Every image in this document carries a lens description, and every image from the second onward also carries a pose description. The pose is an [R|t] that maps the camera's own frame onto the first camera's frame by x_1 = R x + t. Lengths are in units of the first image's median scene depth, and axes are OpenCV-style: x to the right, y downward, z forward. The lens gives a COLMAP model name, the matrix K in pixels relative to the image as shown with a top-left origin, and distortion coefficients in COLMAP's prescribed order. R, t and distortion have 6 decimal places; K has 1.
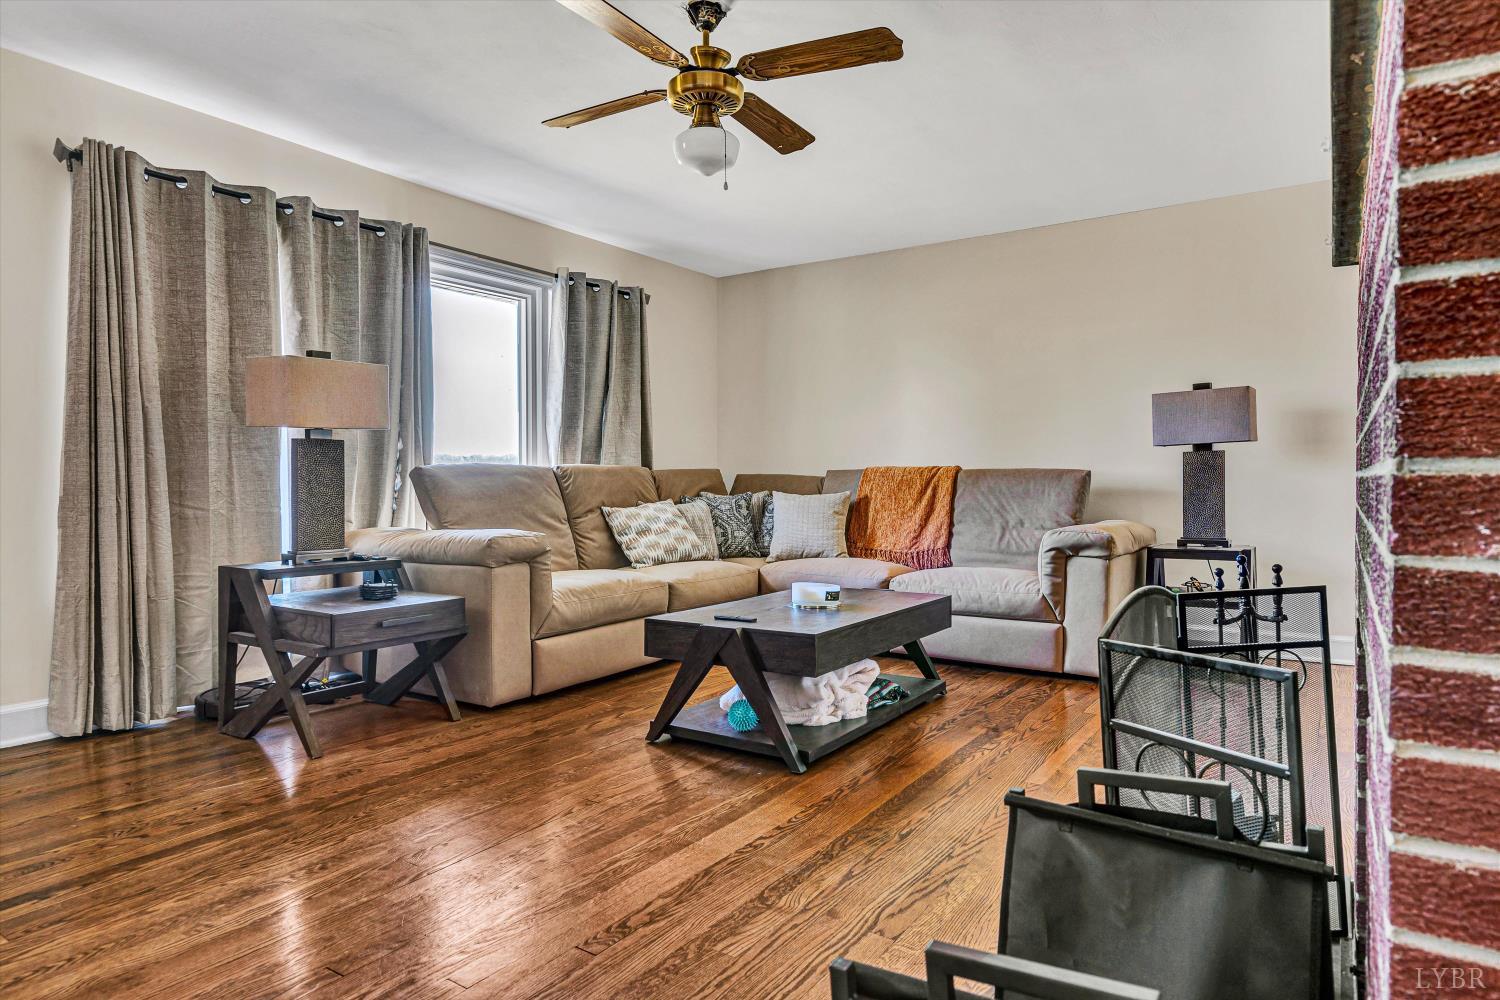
lens RADIAL K [[907.7, 0, 749.8], [0, 907.7, 499.9], [0, 0, 1]] dist [0.005918, -0.002658]
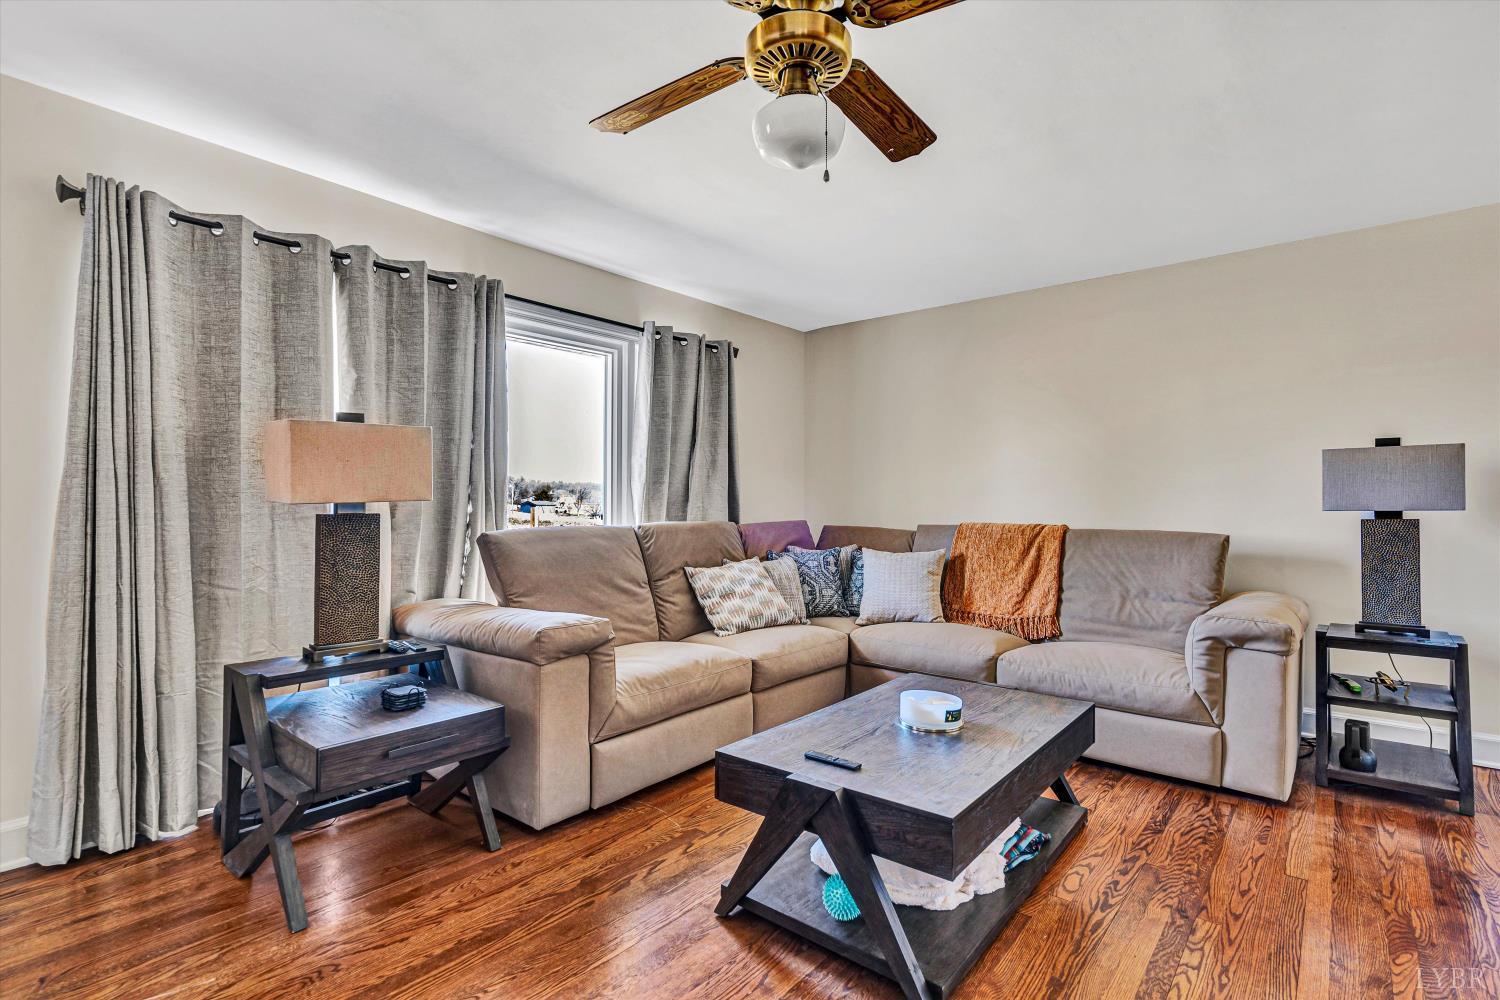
lens RADIAL K [[728.4, 0, 748.8], [0, 728.4, 502.7], [0, 0, 1]] dist [0.005206, 0.000024]
pose [[0.994206, 0.004569, -0.107390, -0.017487], [-0.006807, 0.999767, -0.020483, -0.060376], [0.107272, 0.021096, 0.994006, 0.318070]]
